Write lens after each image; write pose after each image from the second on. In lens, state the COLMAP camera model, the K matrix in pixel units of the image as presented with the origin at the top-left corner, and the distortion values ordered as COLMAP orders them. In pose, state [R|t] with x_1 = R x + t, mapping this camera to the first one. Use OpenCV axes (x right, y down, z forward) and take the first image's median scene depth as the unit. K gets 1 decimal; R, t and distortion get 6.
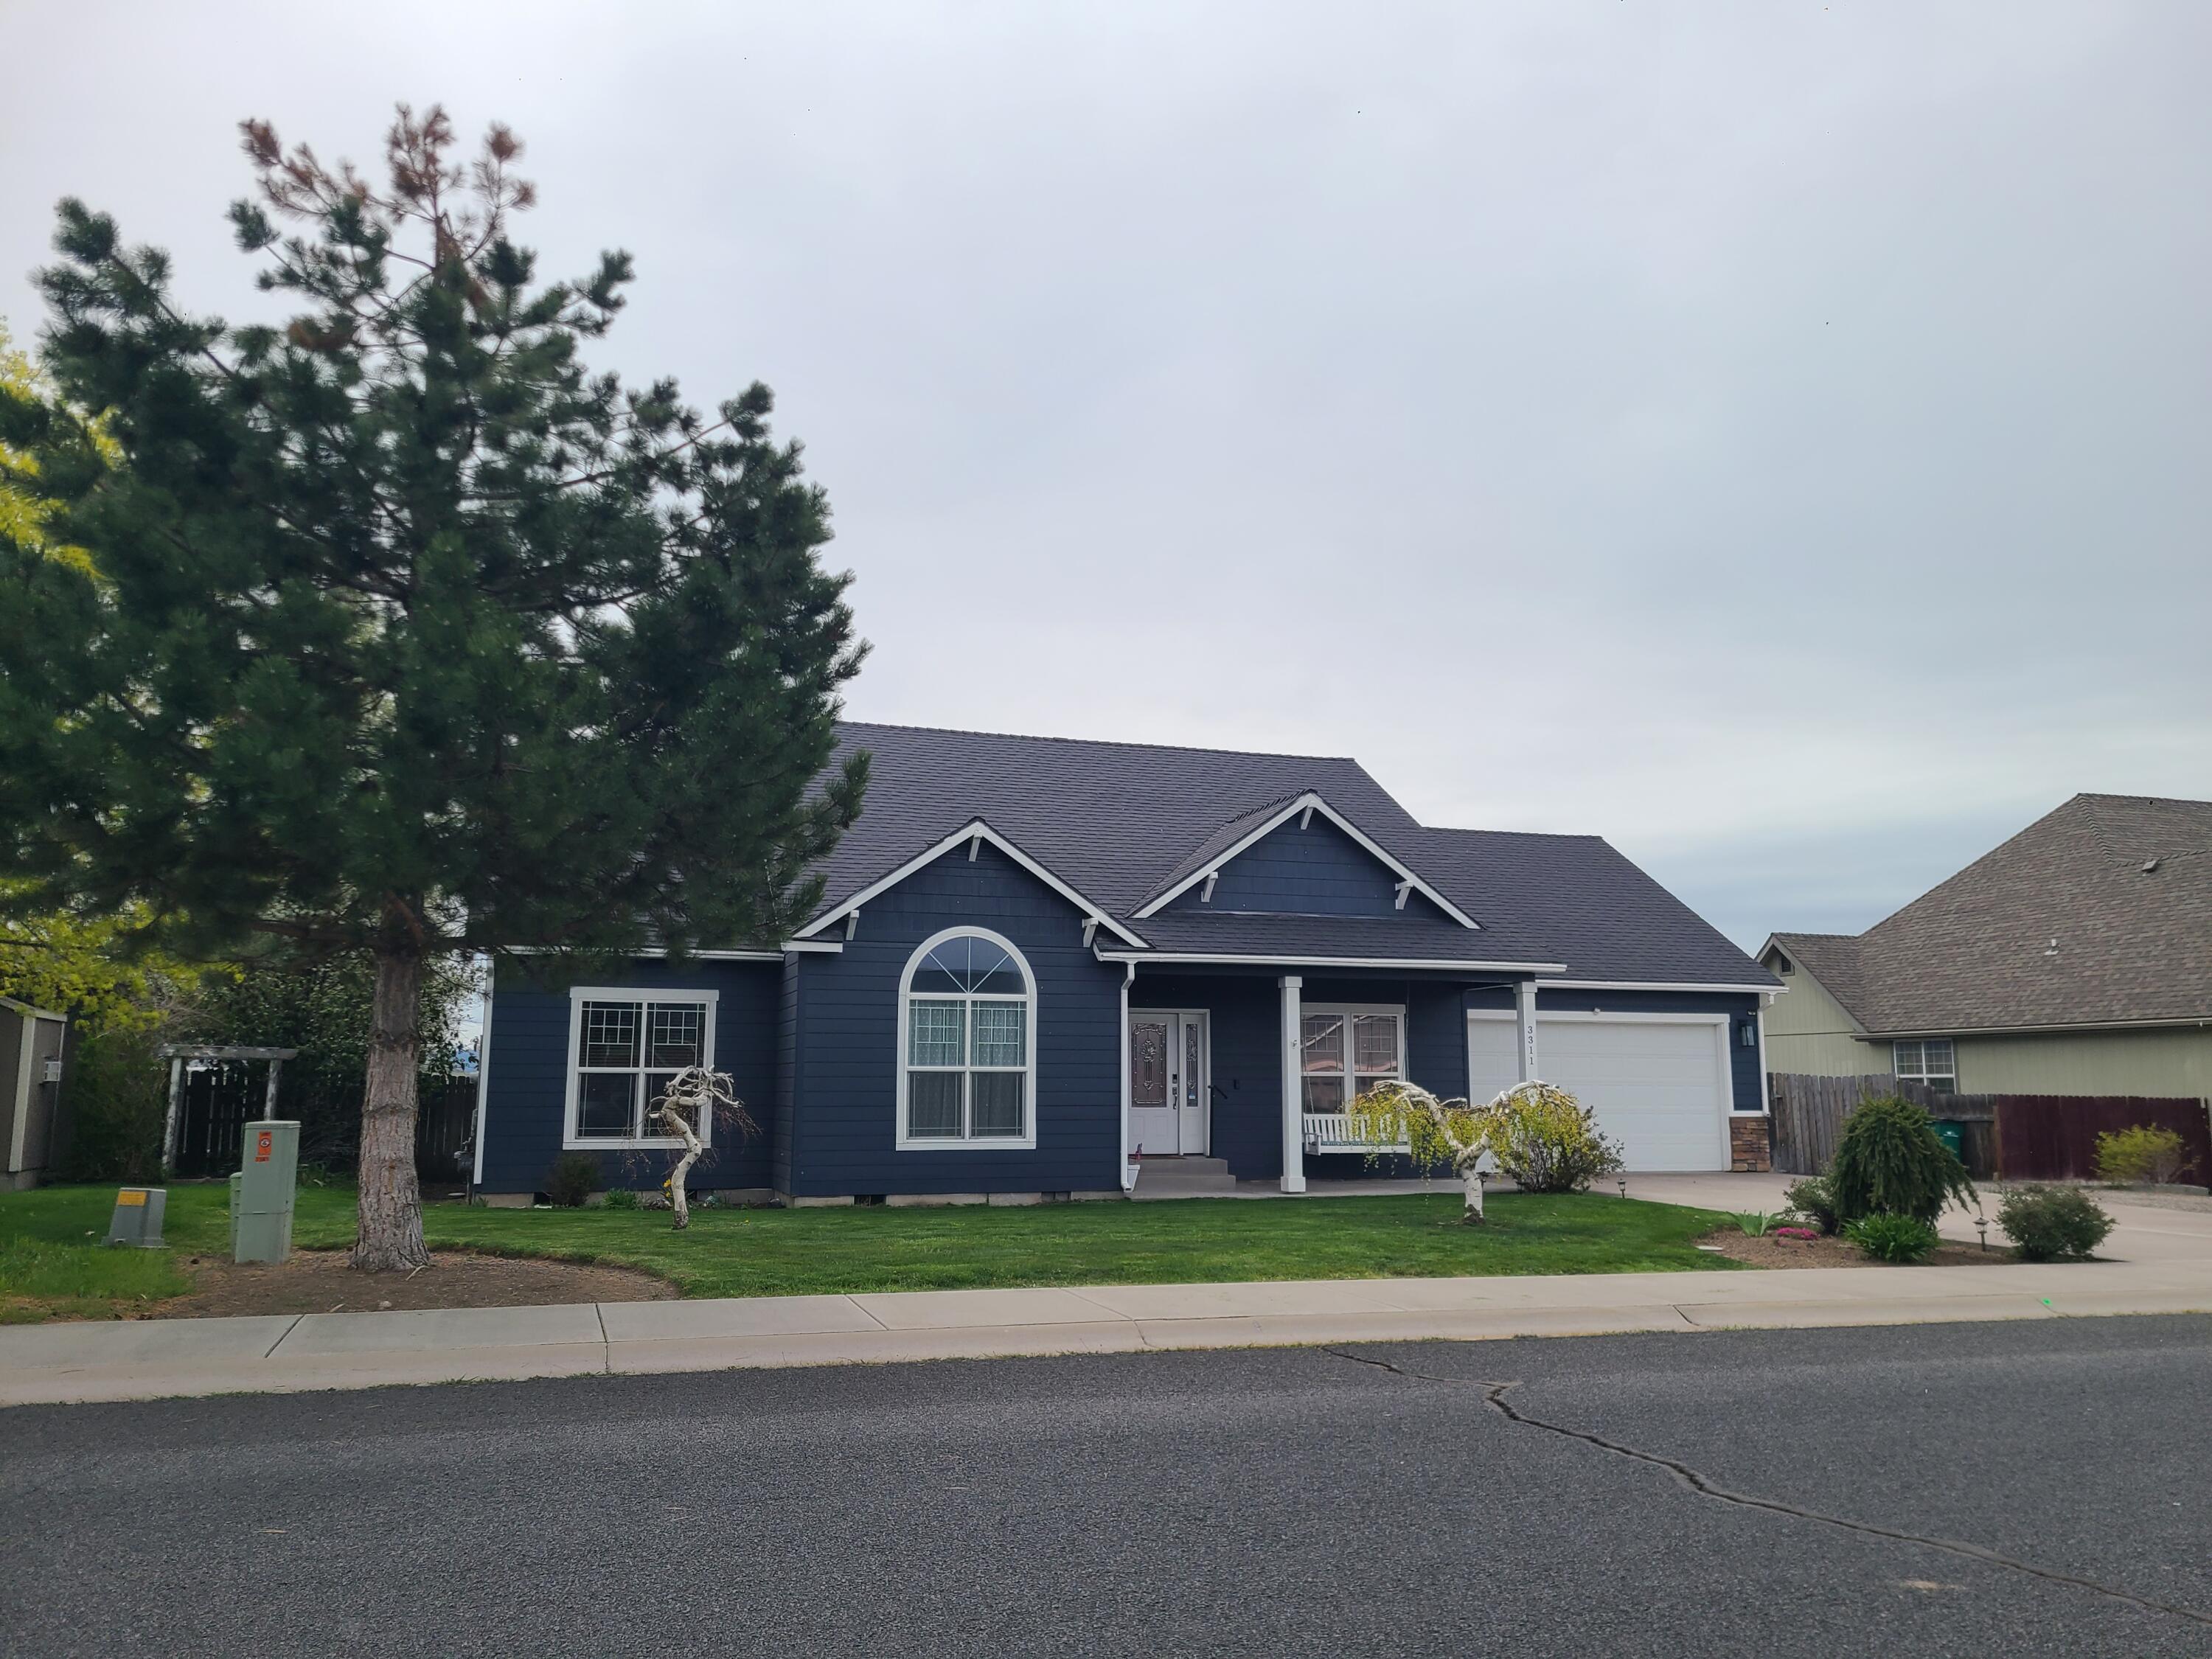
lens RADIAL K [[1661.8, 0, 1106.0], [0, 1661.8, 829.5], [0, 0, 1]] dist [0.037122, -0.000215]
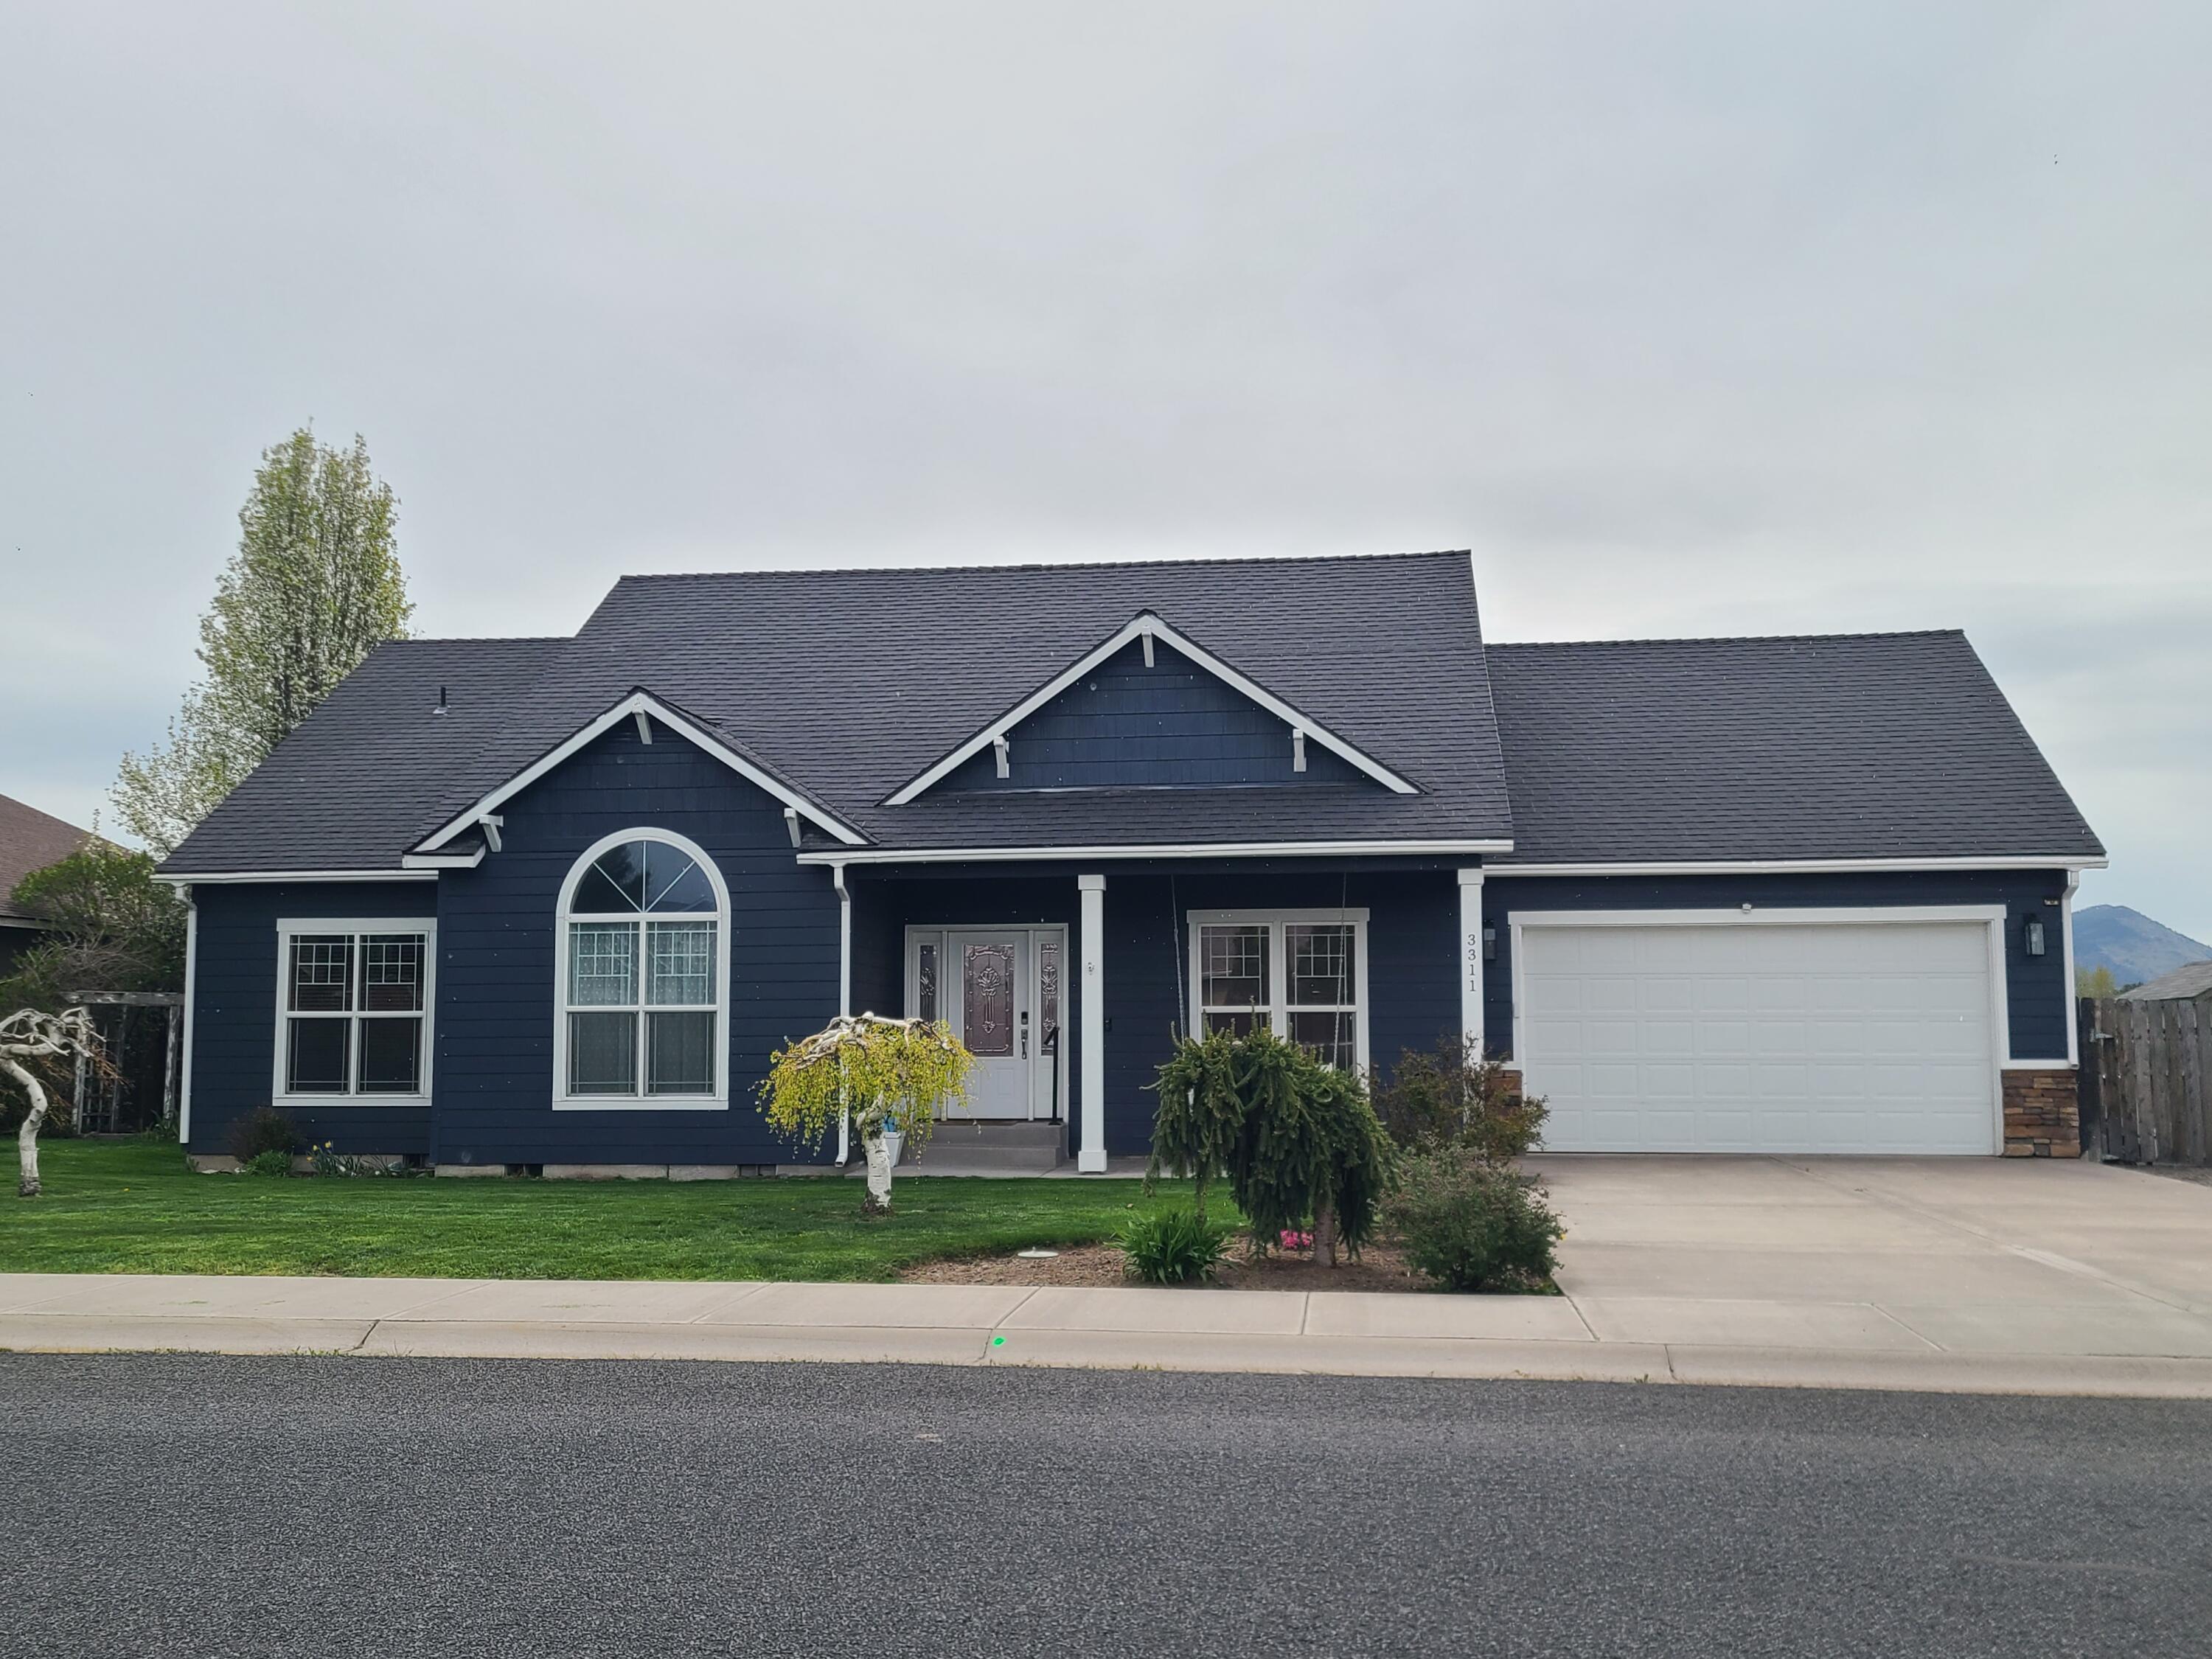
lens RADIAL K [[2207.1, 0, 1106.0], [0, 2207.1, 829.5], [0, 0, 1]] dist [0.037358, -0.001478]
pose [[0.901783, -0.046496, -0.429680, 0.556306], [0.072373, 0.996403, 0.044071, 0.028867], [0.426086, -0.070840, 0.901905, 0.153640]]
